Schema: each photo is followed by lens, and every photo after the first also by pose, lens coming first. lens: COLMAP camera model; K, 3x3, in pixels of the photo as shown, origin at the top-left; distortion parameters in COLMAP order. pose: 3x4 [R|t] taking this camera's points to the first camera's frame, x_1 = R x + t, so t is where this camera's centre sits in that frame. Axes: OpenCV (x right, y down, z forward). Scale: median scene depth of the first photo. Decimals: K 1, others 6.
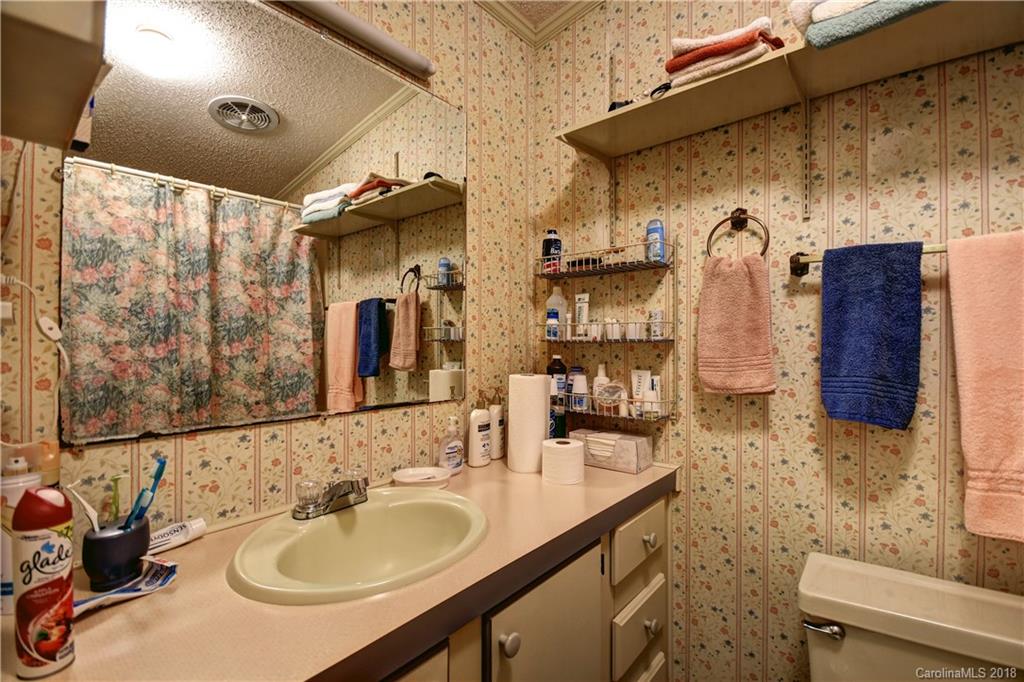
lens RADIAL K [[445.6, 0, 513.8], [0, 445.6, 340.7], [0, 0, 1]] dist [0.000299, 0.000068]
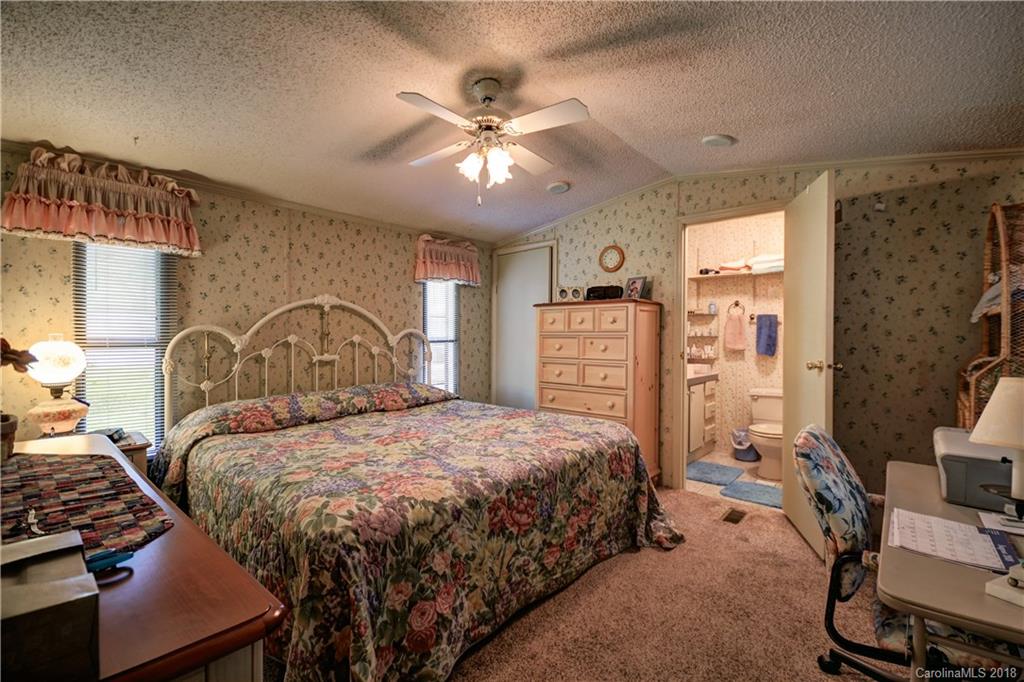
lens RADIAL K [[445.6, 0, 510.4], [0, 445.6, 341.3], [0, 0, 1]] dist [0.000299, 0.000068]
pose [[0.999961, 0.003369, -0.008189, -1.349418], [-0.003310, 0.999969, 0.007155, 0.021217], [0.008213, -0.007127, 0.999941, -2.730614]]
